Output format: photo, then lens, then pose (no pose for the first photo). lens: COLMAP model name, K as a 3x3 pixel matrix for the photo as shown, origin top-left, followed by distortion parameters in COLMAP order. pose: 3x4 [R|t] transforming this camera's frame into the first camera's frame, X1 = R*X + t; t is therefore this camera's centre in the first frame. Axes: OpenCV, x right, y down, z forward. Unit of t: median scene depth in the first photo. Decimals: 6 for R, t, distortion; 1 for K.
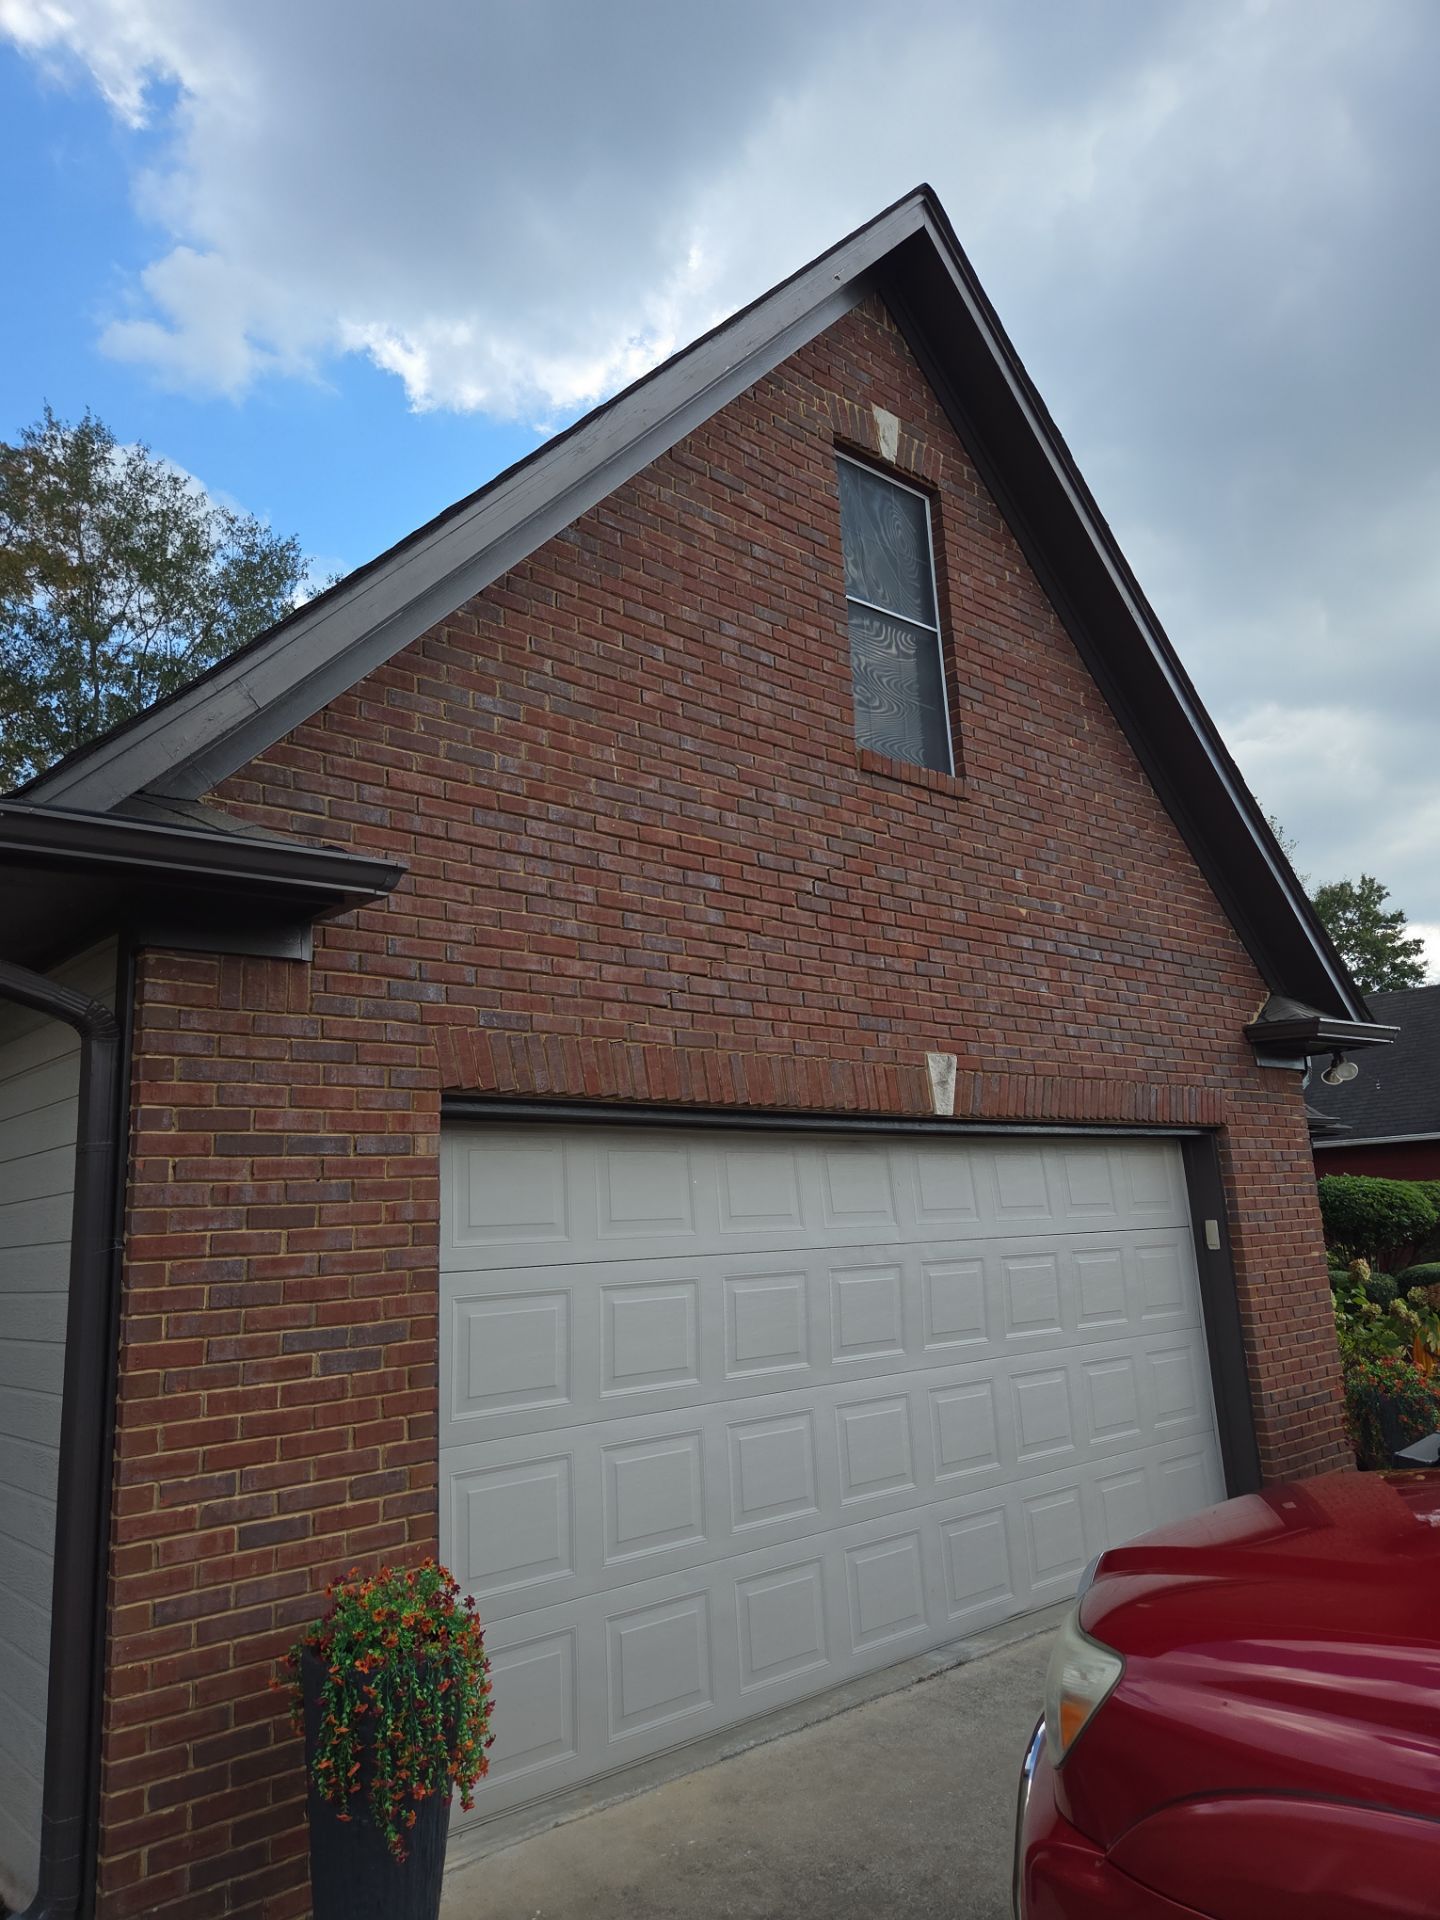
lens RADIAL K [[1305.4, 0, 729.3], [0, 1305.4, 969.1], [0, 0, 1]] dist [0.022381, -0.008225]
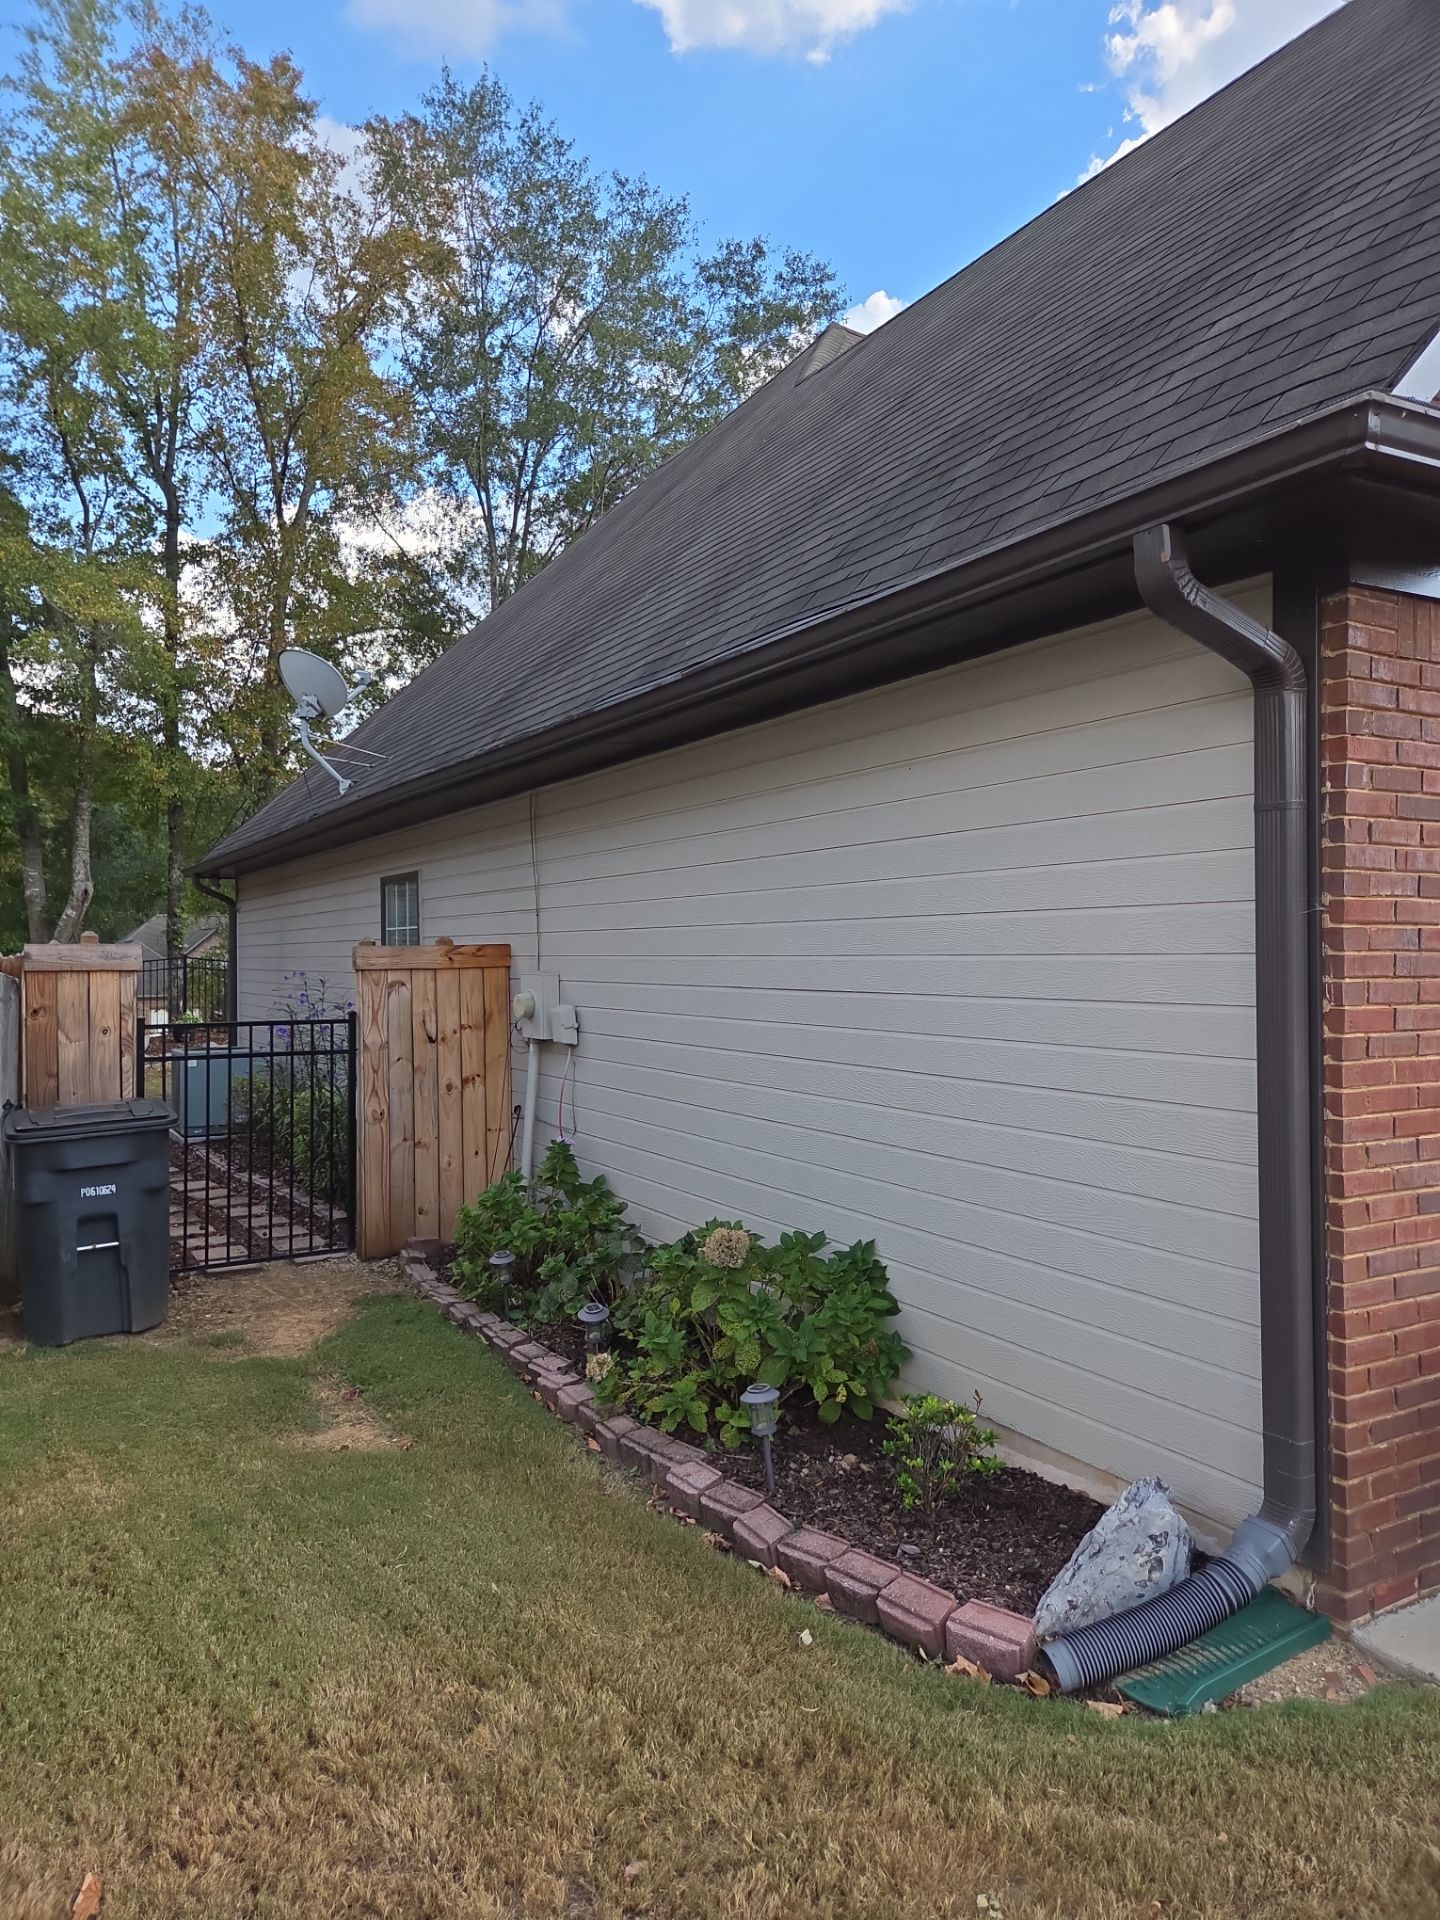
lens RADIAL K [[1305.4, 0, 702.4], [0, 1305.4, 961.6], [0, 0, 1]] dist [0.022381, -0.008225]
pose [[0.975319, 0.037489, -0.217596, -0.649795], [0.009539, 0.977406, 0.211153, 0.039549], [0.220596, -0.208017, 0.952925, -0.019026]]
